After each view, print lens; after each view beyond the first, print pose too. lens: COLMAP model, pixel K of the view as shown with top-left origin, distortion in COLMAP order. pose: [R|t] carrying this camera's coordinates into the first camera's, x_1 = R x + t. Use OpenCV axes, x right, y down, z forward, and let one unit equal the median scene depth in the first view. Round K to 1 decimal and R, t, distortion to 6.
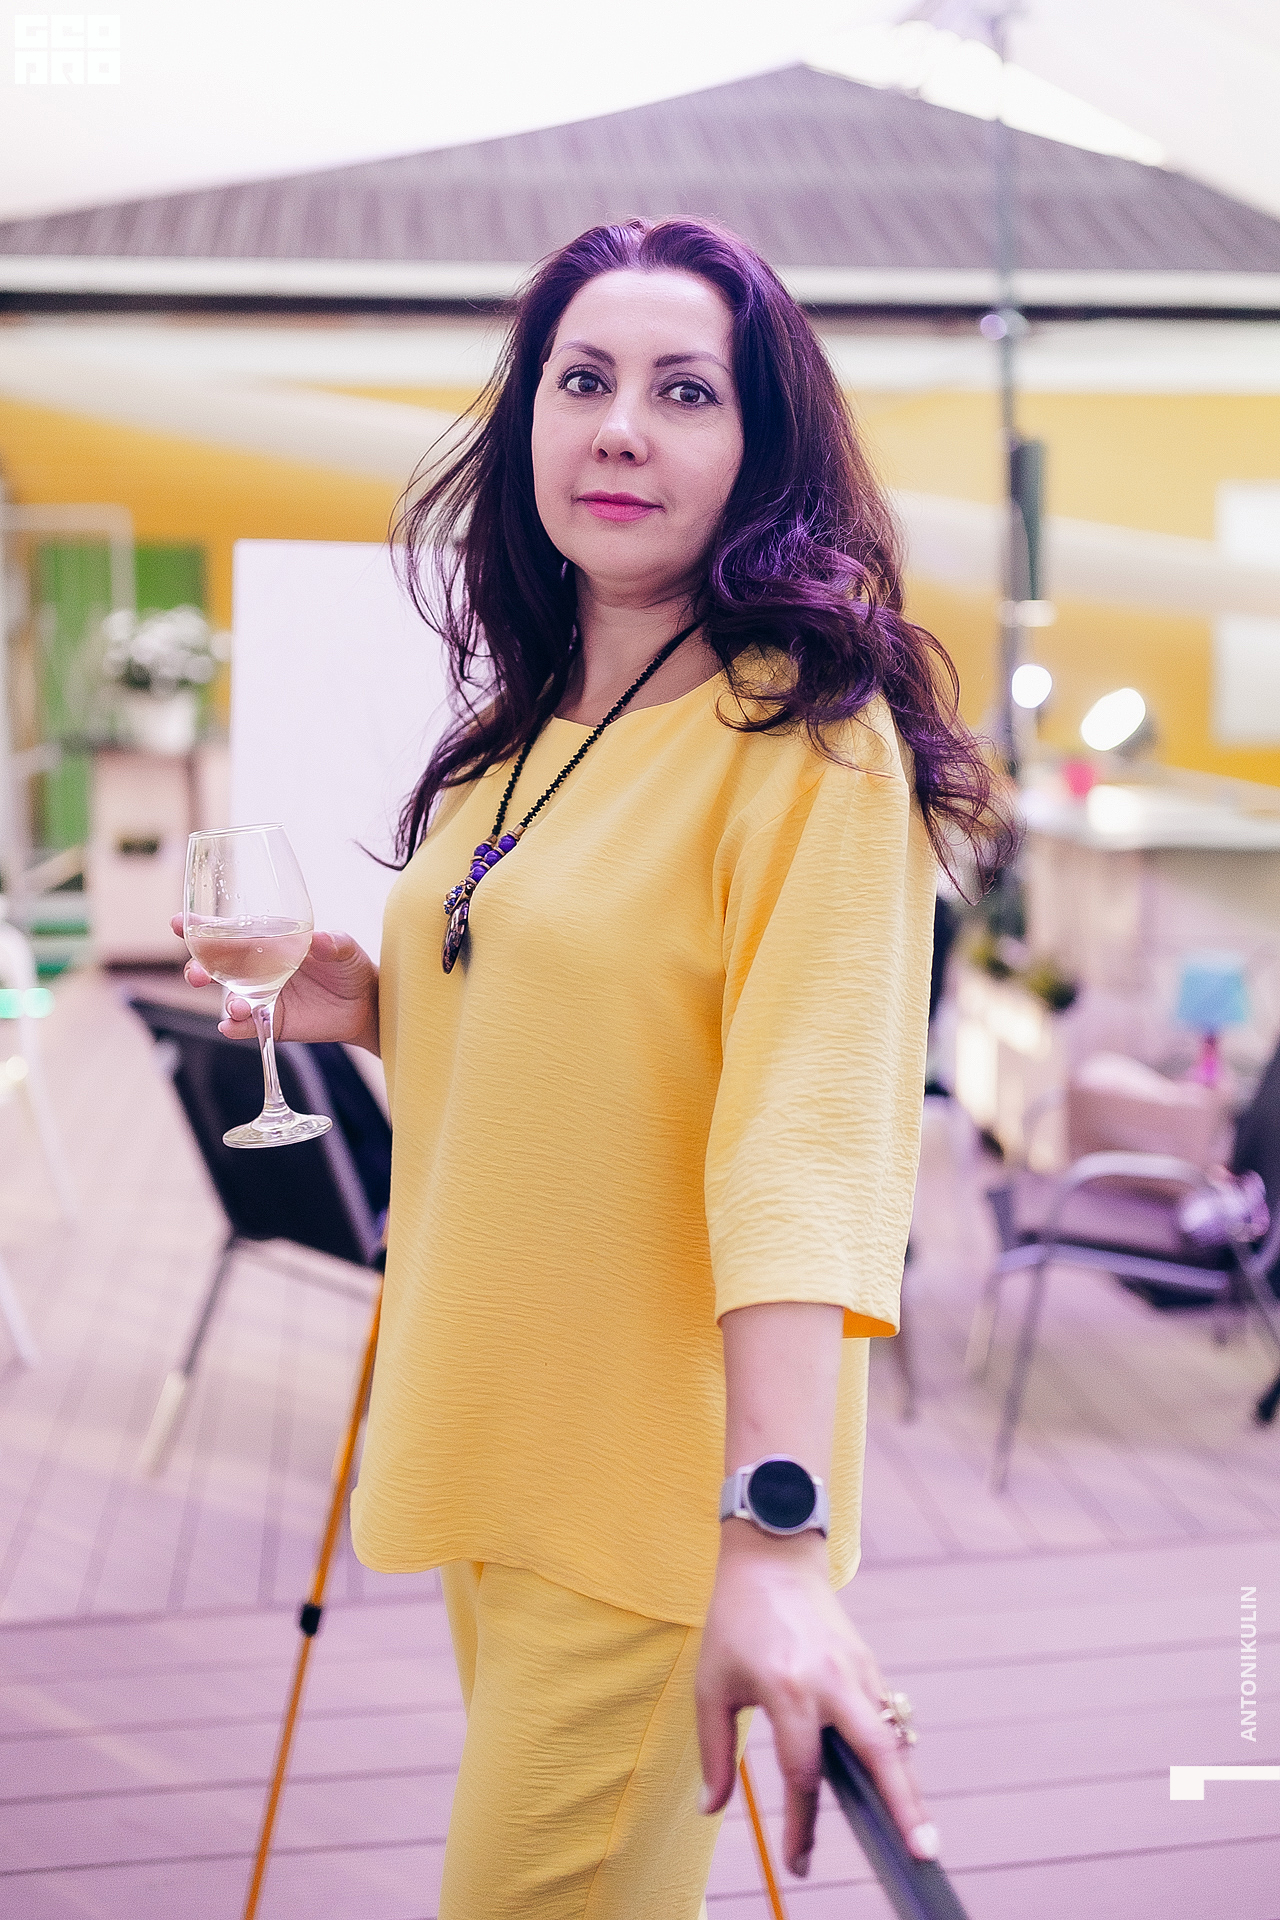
lens RADIAL K [[2014.5, 0, 640.0], [0, 2014.5, 960.0], [0, 0, 1]] dist [-0.122091, 0.192202]
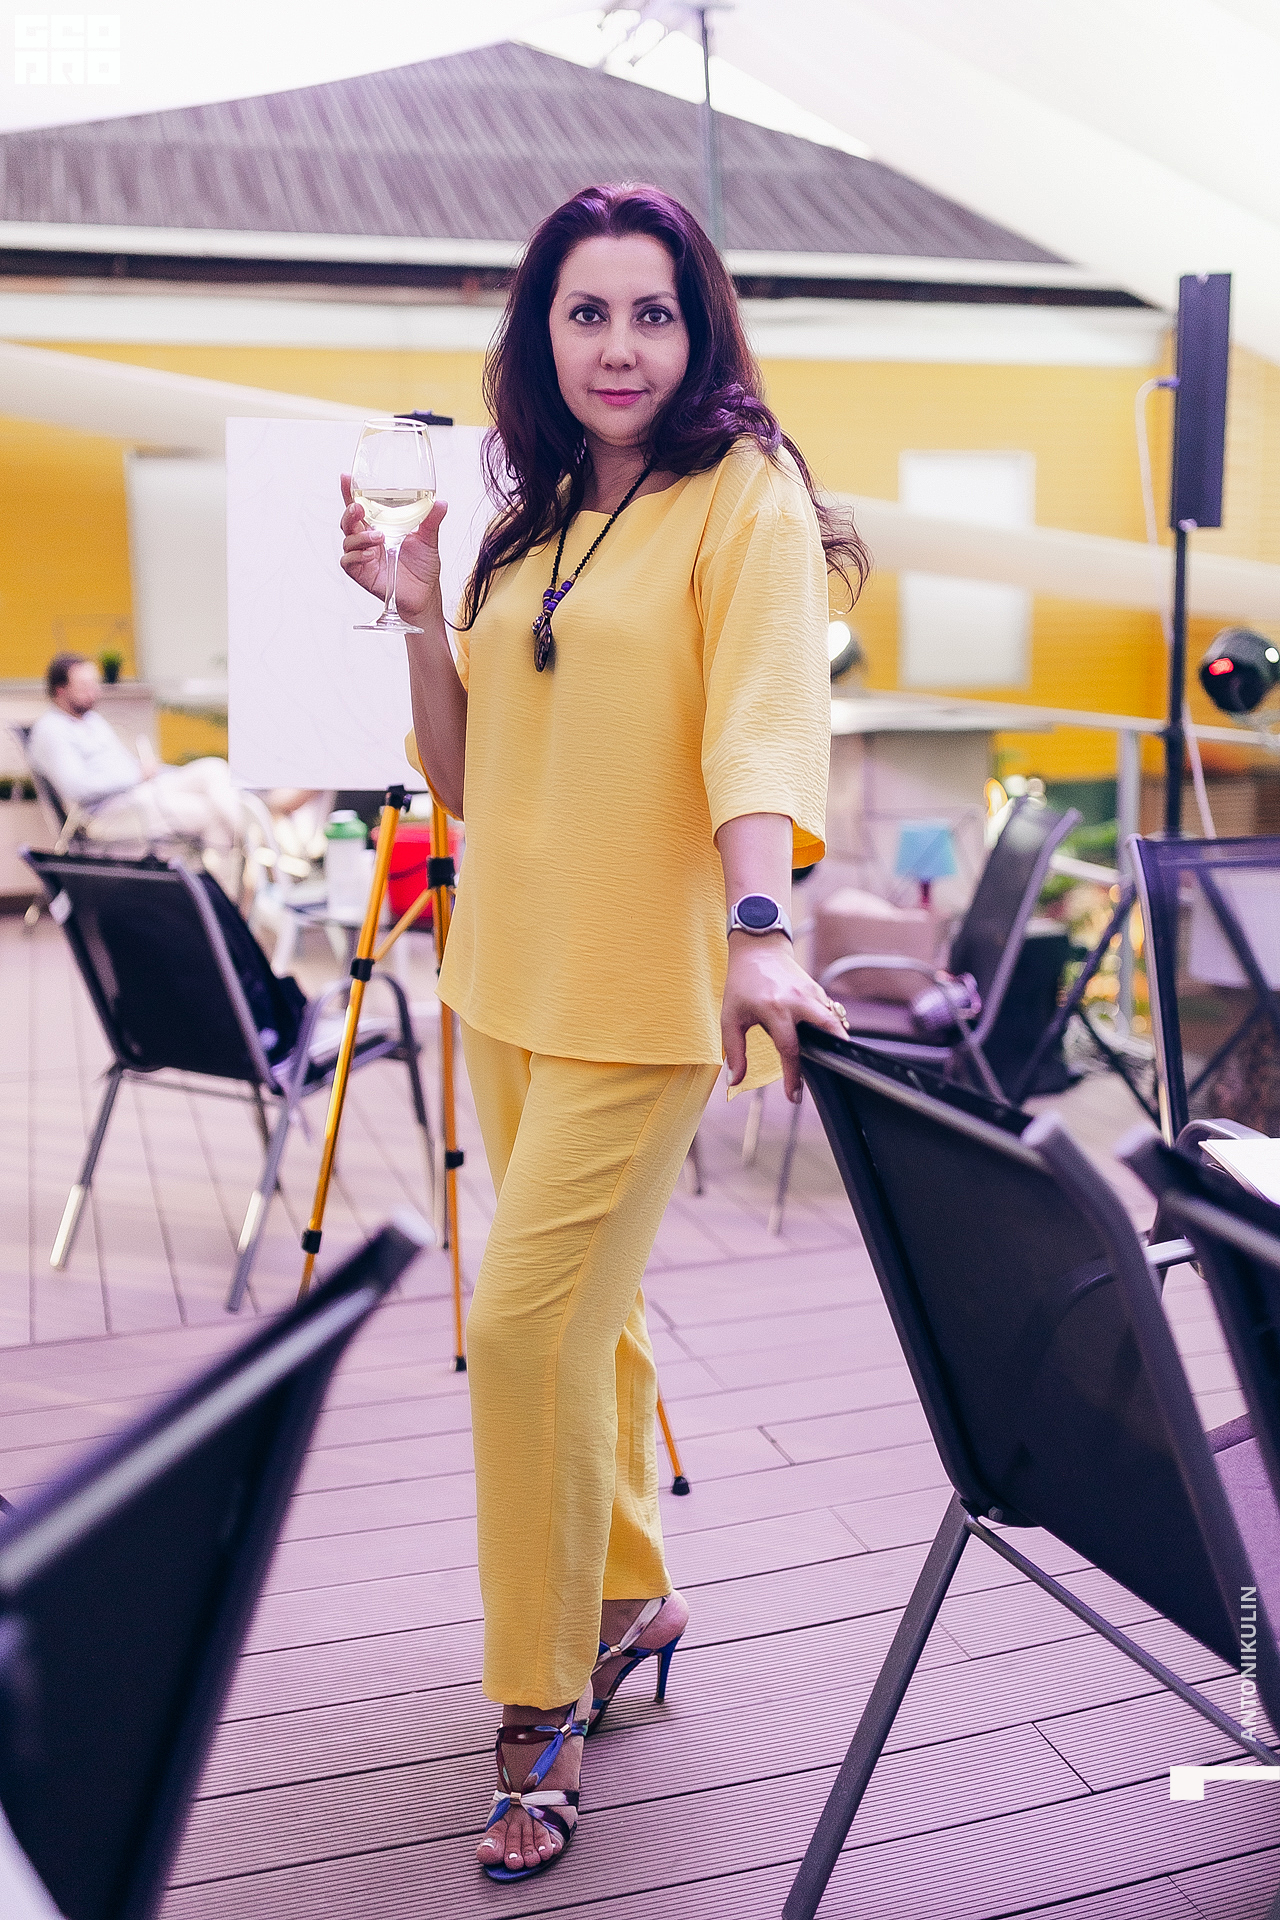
lens RADIAL K [[2035.6, 0, 640.0], [0, 2035.6, 960.0], [0, 0, 1]] dist [-0.144281, 0.430063]
pose [[0.987844, -0.032626, 0.151988, -0.091503], [0.031235, 0.999446, 0.011536, 0.081348], [-0.152280, -0.006648, 0.988315, -0.232988]]
